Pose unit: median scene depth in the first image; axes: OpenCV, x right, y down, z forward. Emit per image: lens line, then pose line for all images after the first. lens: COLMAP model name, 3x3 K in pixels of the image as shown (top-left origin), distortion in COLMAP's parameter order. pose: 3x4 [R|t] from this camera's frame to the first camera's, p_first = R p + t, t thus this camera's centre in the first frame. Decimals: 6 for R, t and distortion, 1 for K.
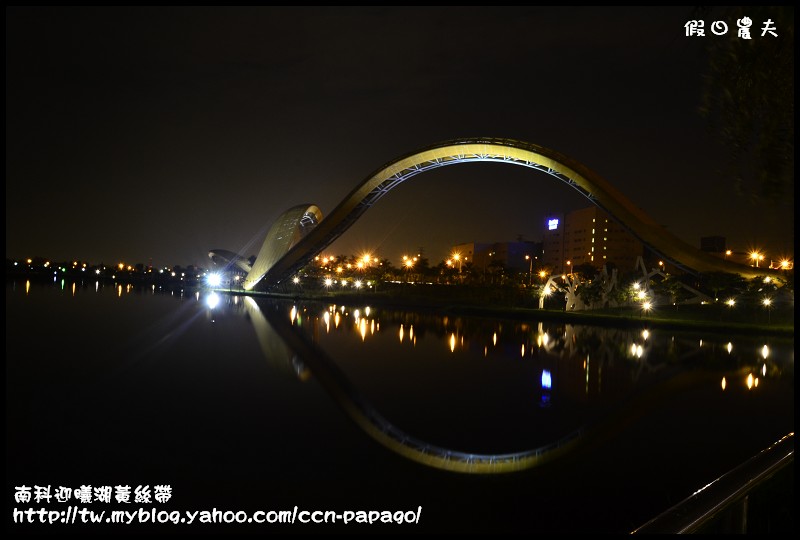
lens RADIAL K [[697.2, 0, 400.0], [0, 697.2, 270.0], [0, 0, 1]] dist [0.003942, 0.004652]
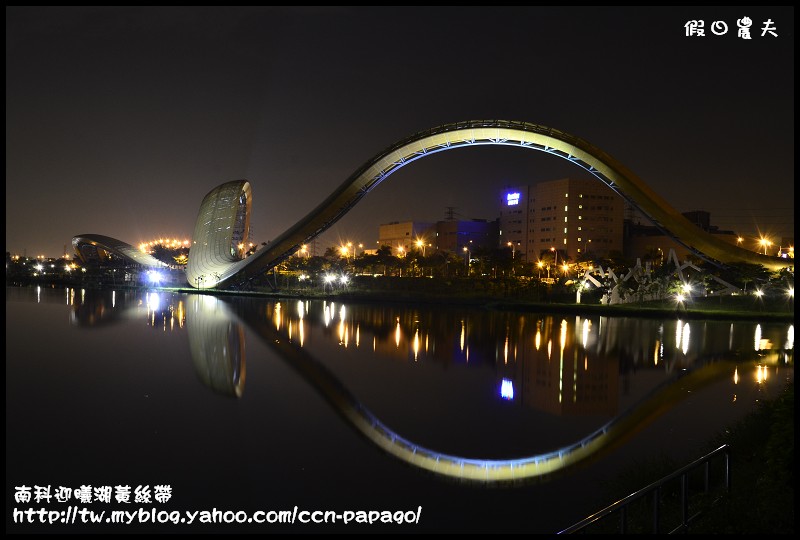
lens RADIAL K [[1016.7, 0, 400.0], [0, 1016.7, 270.0], [0, 0, 1]] dist [0.012652, 0.007011]
pose [[0.985623, -0.015138, 0.168281, -0.238906], [0.011688, 0.999701, 0.021477, -0.020899], [-0.168556, -0.019202, 0.985505, -0.313448]]
